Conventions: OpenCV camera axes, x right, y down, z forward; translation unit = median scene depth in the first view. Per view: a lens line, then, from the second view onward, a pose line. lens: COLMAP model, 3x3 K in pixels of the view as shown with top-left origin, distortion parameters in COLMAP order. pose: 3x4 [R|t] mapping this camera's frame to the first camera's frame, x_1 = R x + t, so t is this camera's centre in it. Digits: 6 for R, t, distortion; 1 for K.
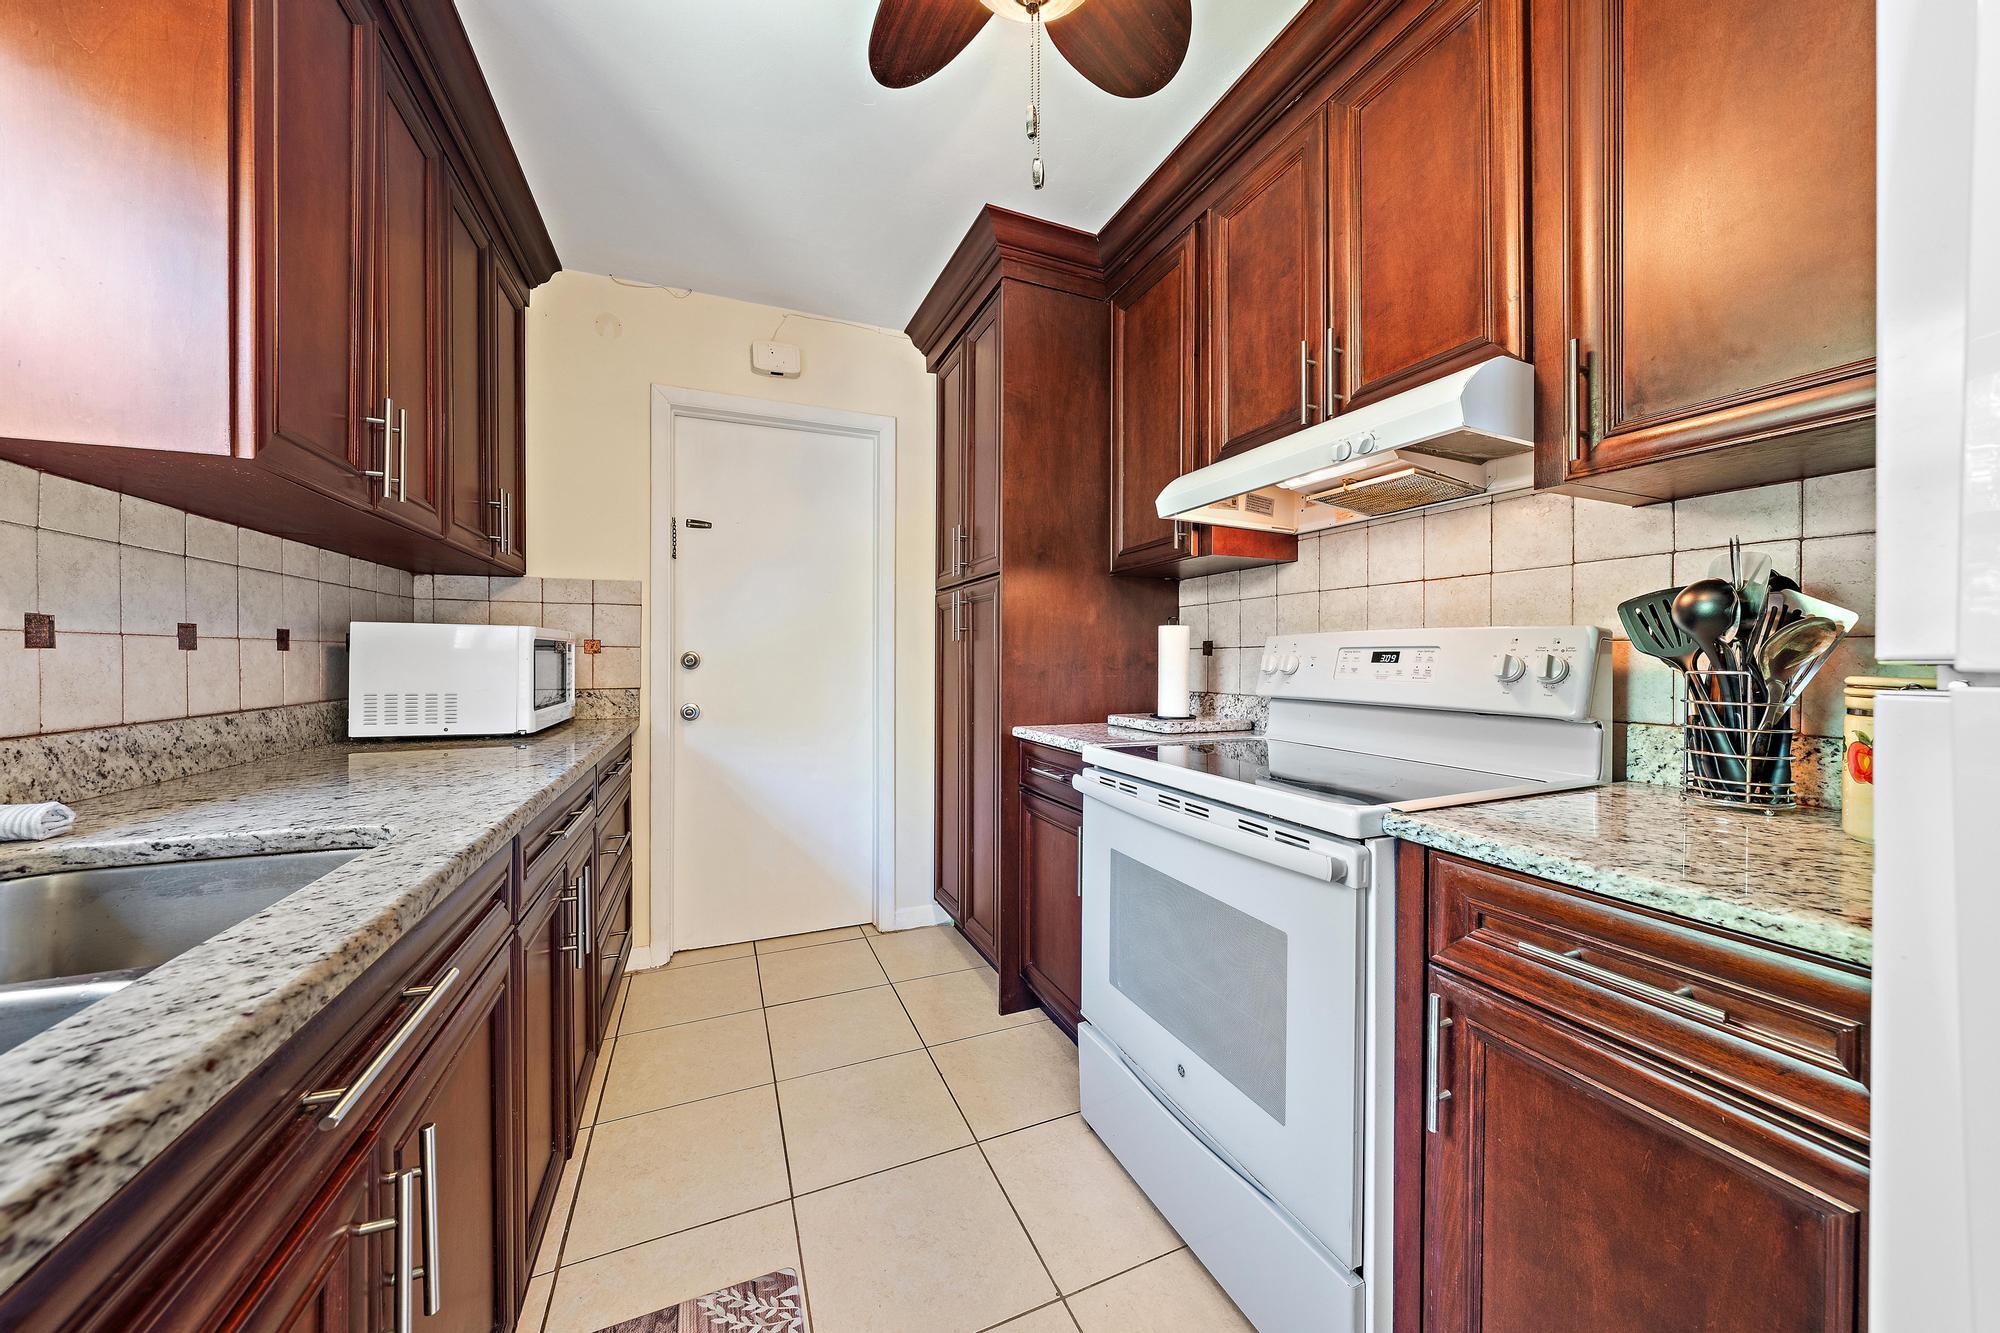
lens RADIAL K [[672.6, 0, 999.1], [0, 672.6, 659.9], [0, 0, 1]] dist [0.000270, 0.000014]
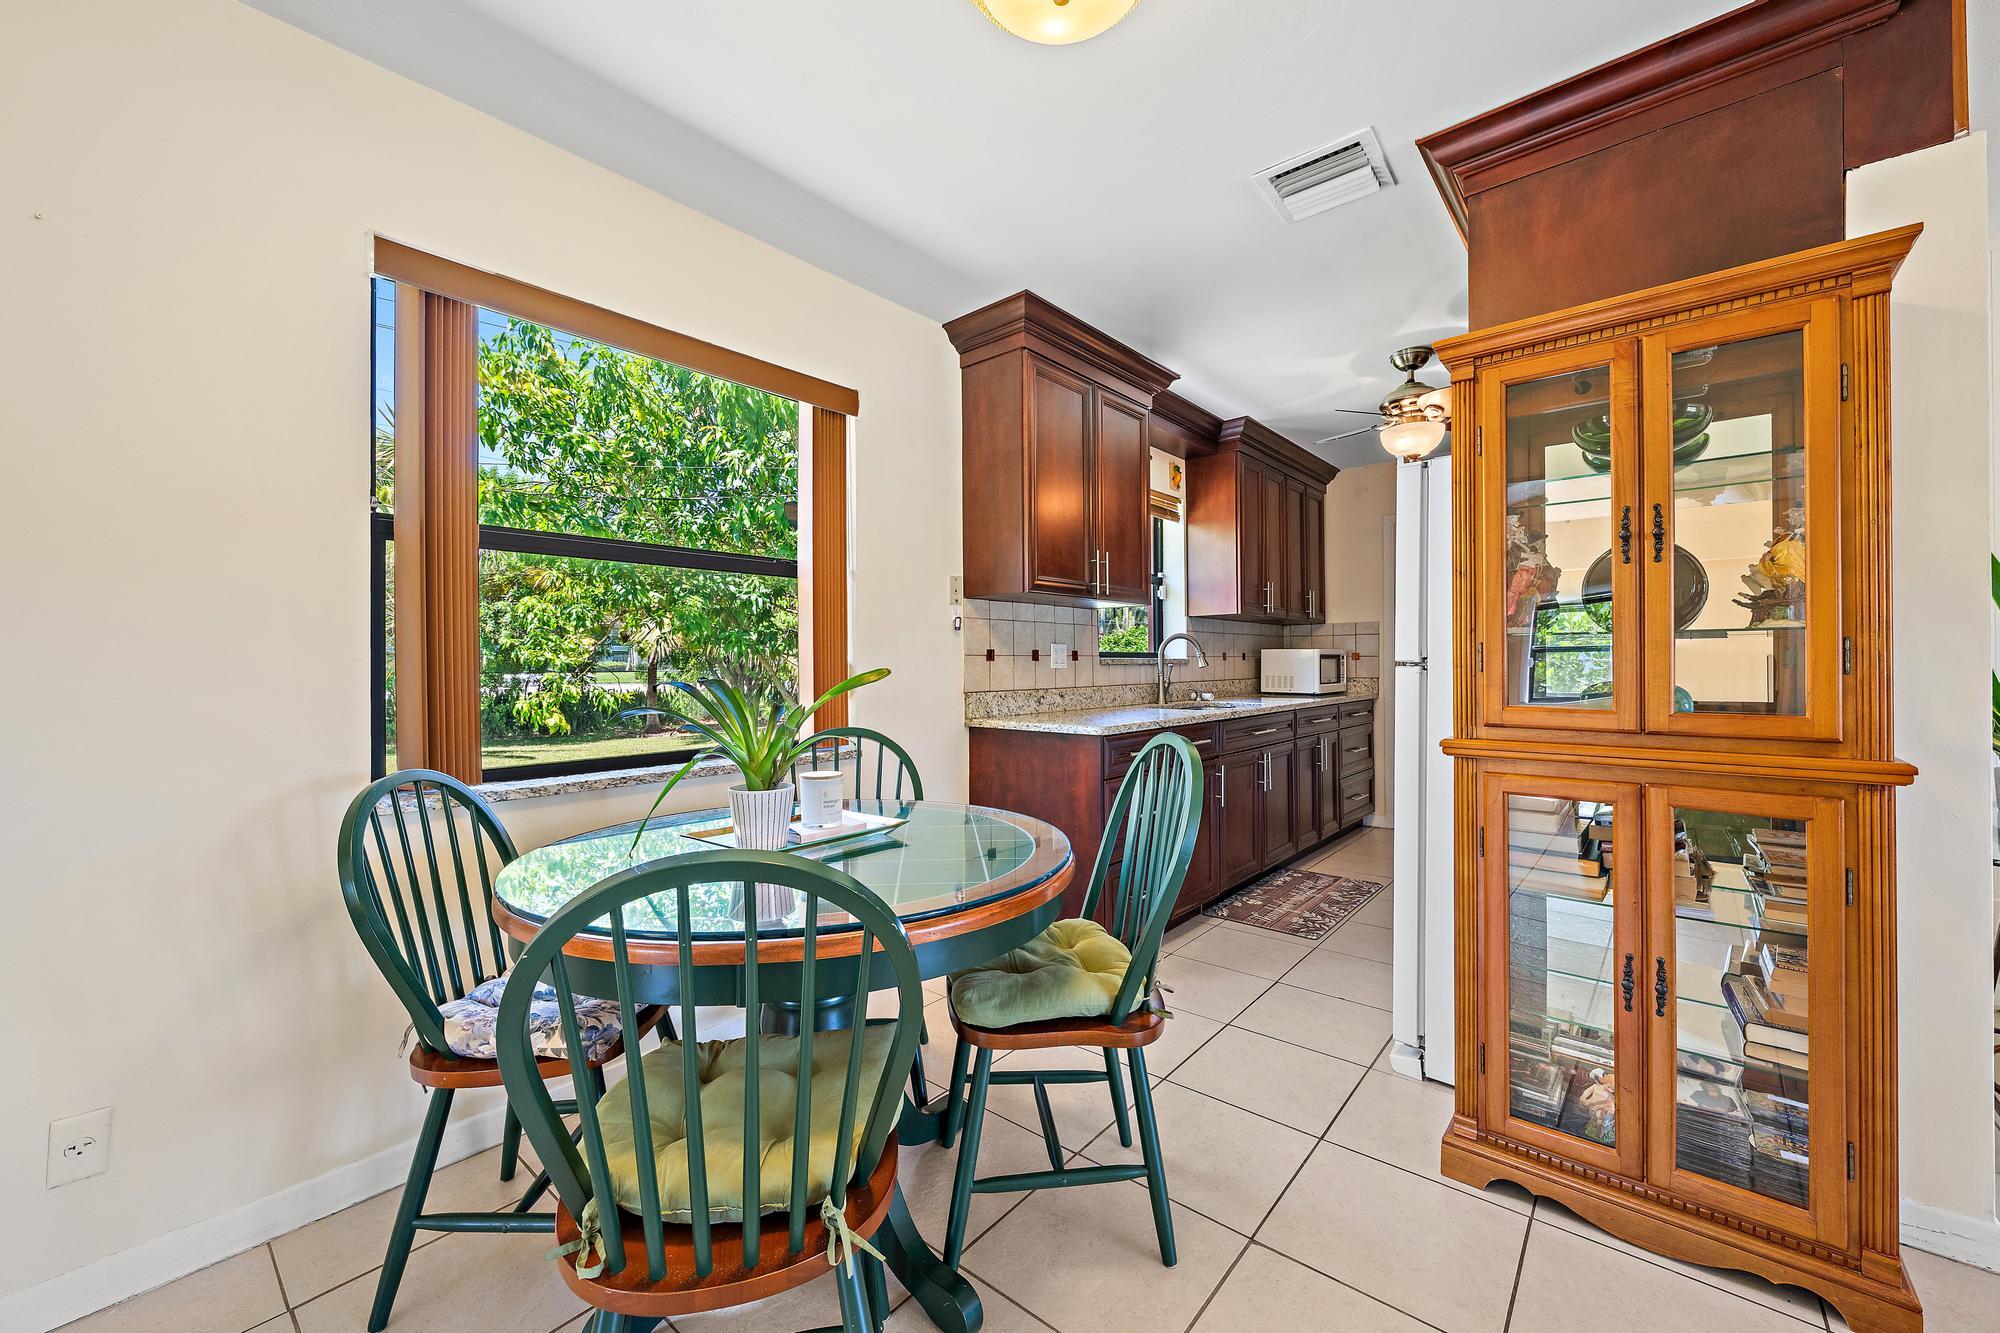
lens RADIAL K [[782.8, 0, 999.6], [0, 782.8, 662.2], [0, 0, 1]] dist [0.003368, 0.000047]
pose [[0.445419, -0.002641, -0.895318, 1.018285], [0.000085, 0.999996, -0.002907, -0.002306], [0.895322, 0.001219, 0.445417, -0.984094]]
